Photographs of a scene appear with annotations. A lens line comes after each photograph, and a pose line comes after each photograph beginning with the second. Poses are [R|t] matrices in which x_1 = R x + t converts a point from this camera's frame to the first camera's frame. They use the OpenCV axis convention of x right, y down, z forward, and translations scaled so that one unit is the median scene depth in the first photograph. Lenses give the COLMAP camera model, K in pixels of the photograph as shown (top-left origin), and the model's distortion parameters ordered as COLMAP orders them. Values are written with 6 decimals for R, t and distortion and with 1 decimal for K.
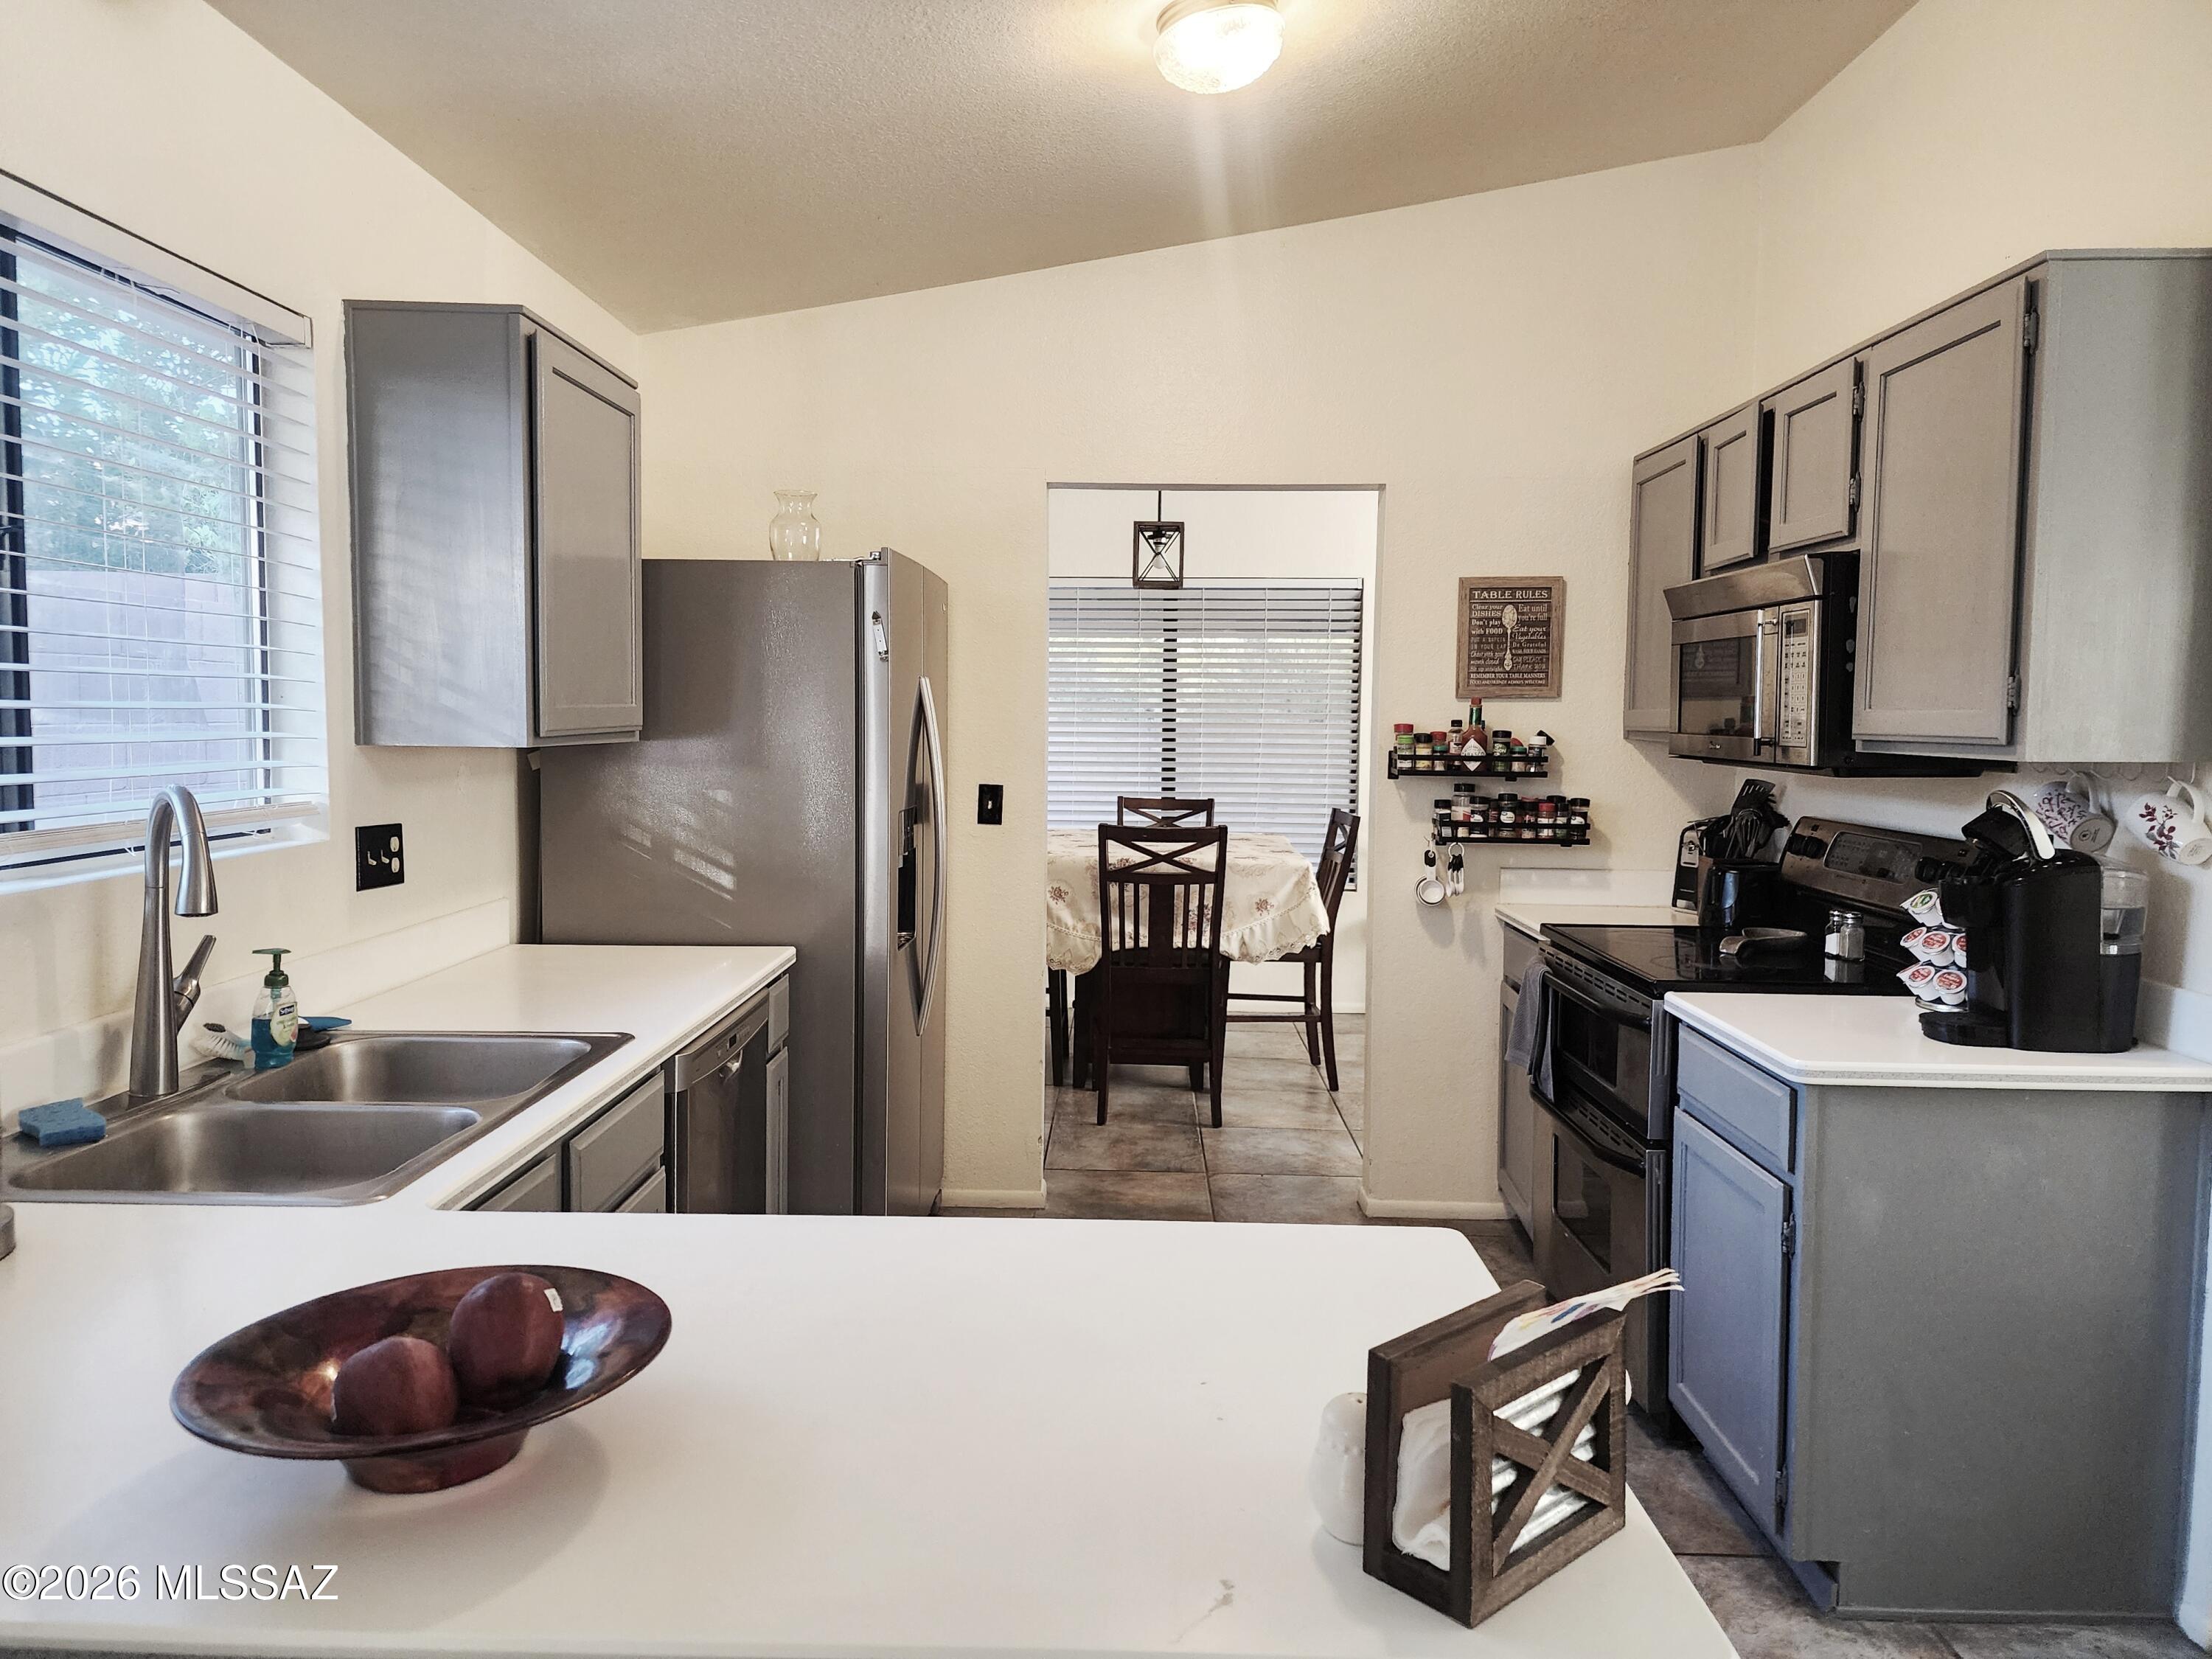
lens RADIAL K [[1484.7, 0, 1086.2], [0, 1484.7, 818.6], [0, 0, 1]] dist [0.058121, -0.011388]
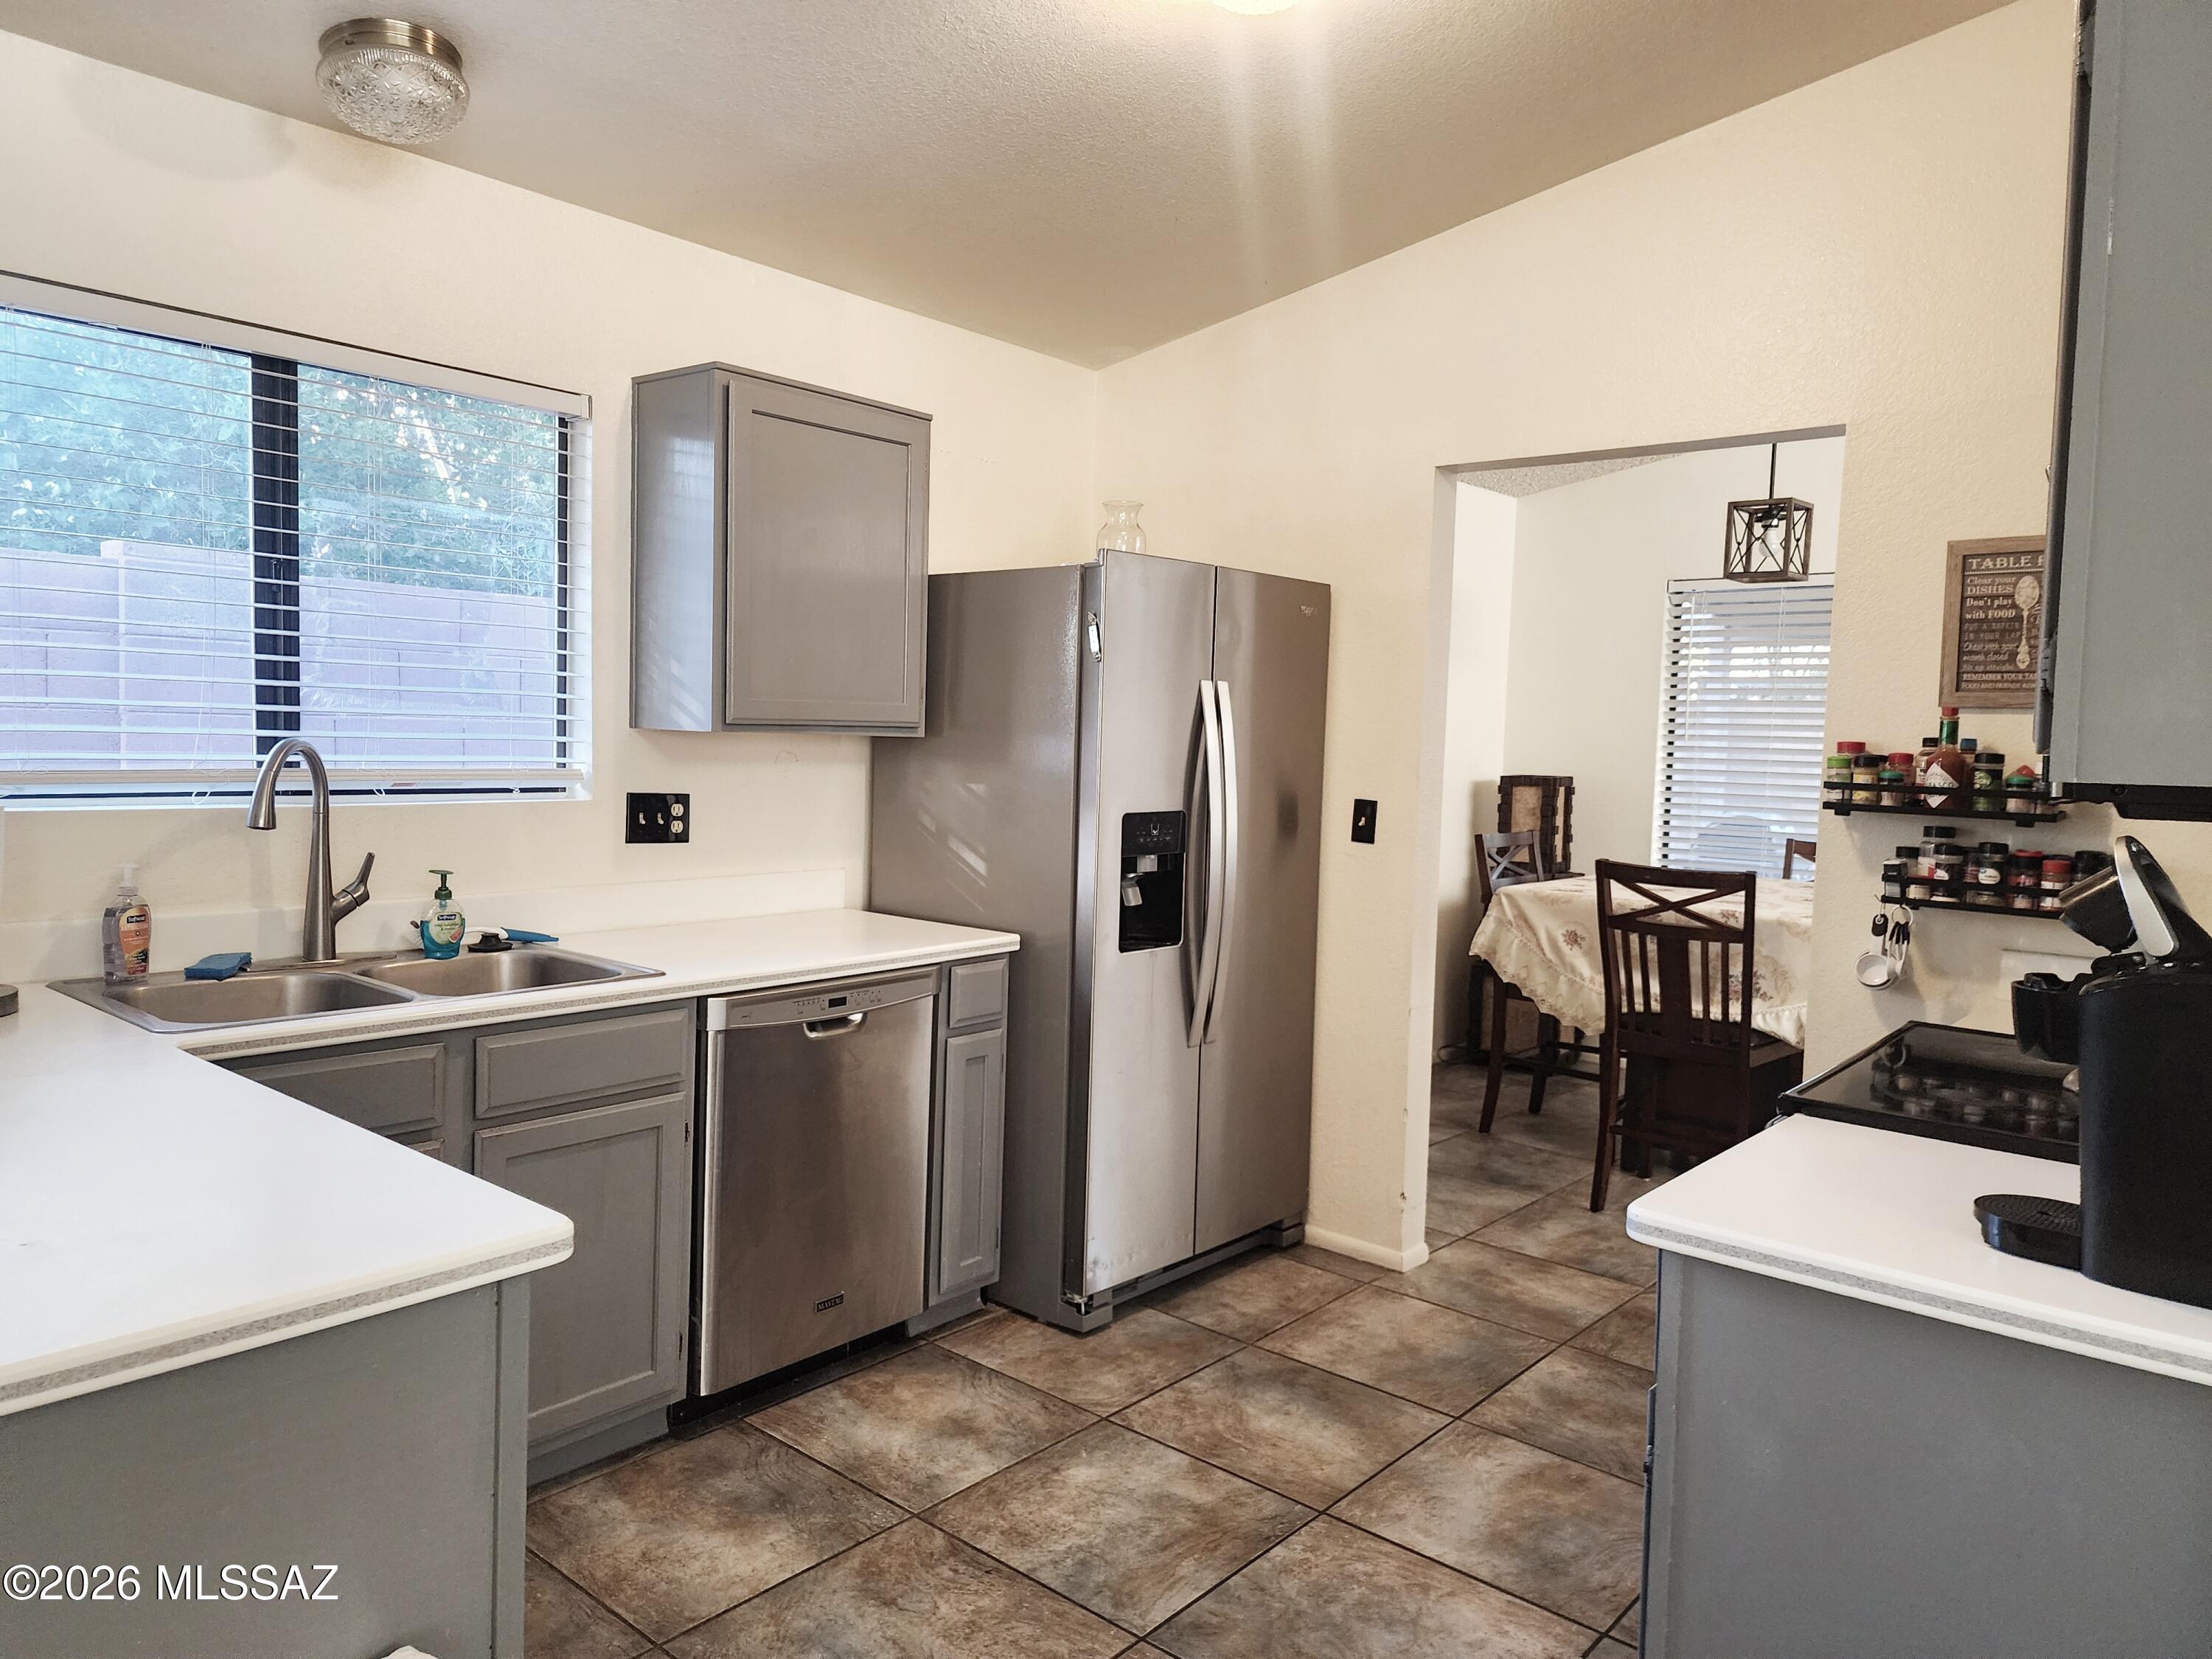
lens RADIAL K [[1484.7, 0, 1081.6], [0, 1484.7, 831.1], [0, 0, 1]] dist [0.058121, -0.011388]
pose [[0.774967, 0.057307, -0.629398, 0.397678], [-0.068203, 0.997648, 0.006859, 0.002229], [0.628310, 0.037612, 0.777053, 0.174159]]
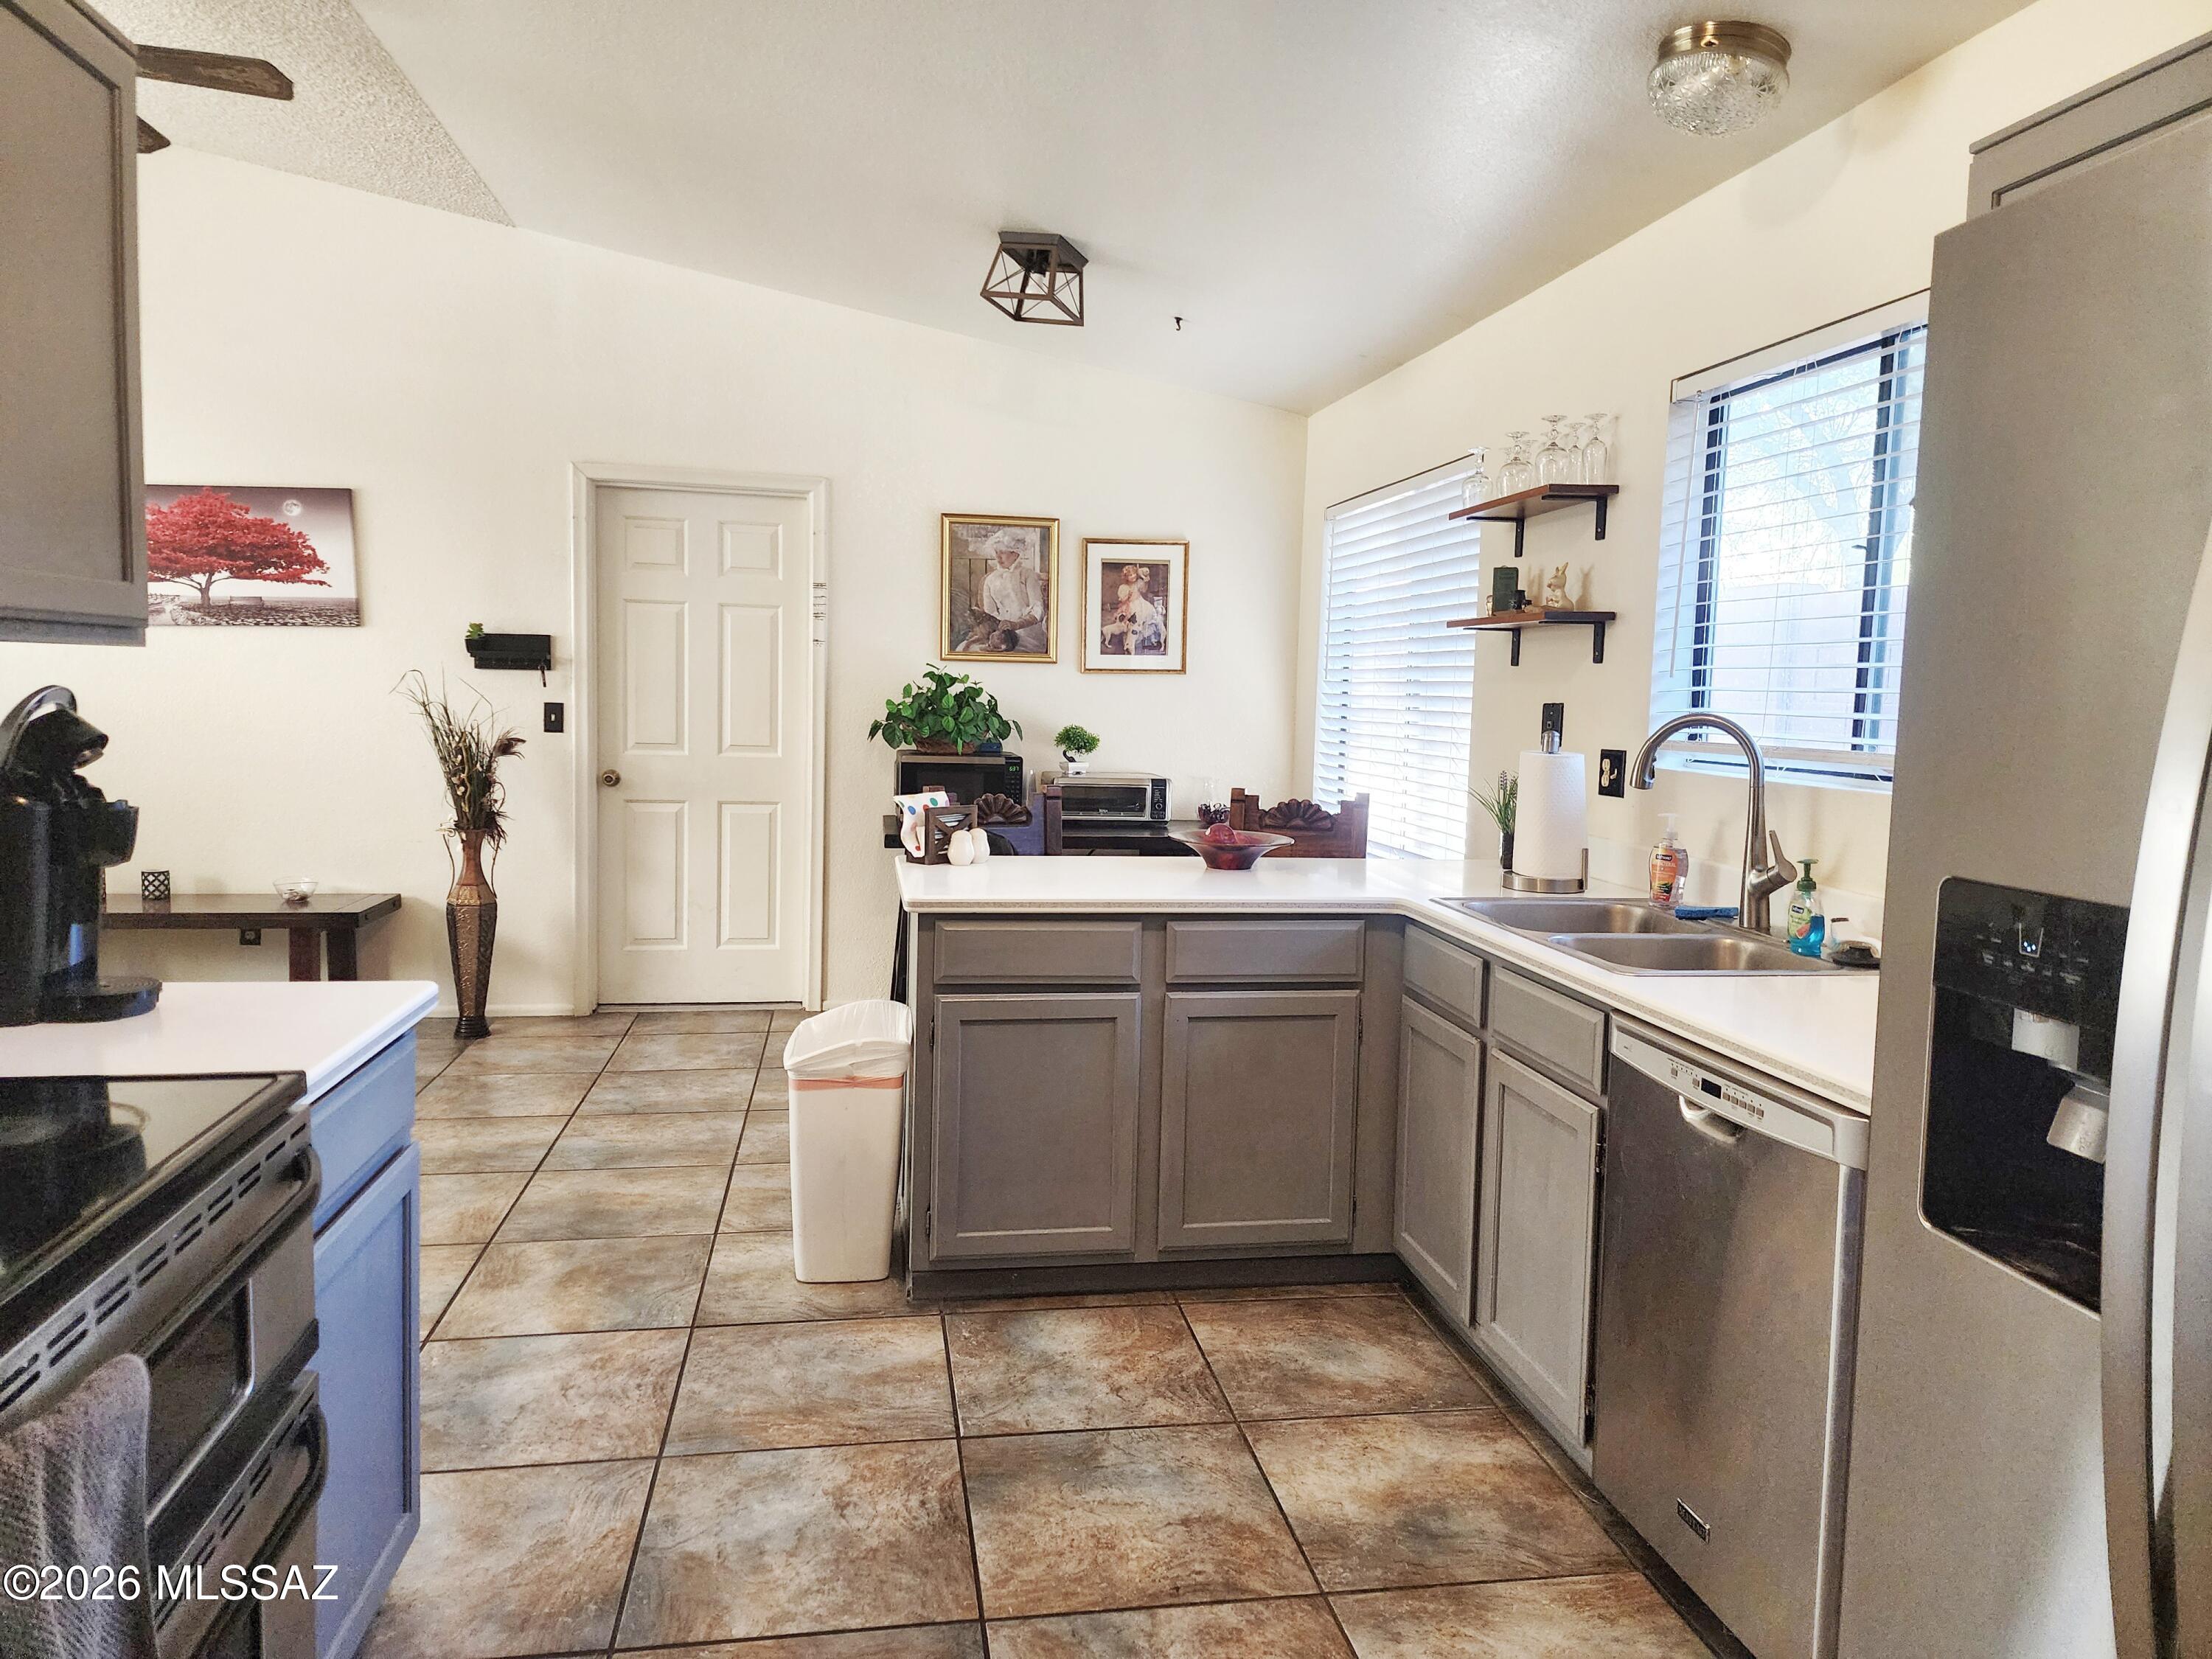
lens RADIAL K [[1484.7, 0, 1113.2], [0, 1484.7, 822.1], [0, 0, 1]] dist [0.058121, -0.011388]
pose [[-0.977244, -0.013311, -0.211700, 0.143539], [-0.048188, 0.985866, 0.160455, -0.062170], [0.206572, 0.167005, -0.964073, 1.136451]]
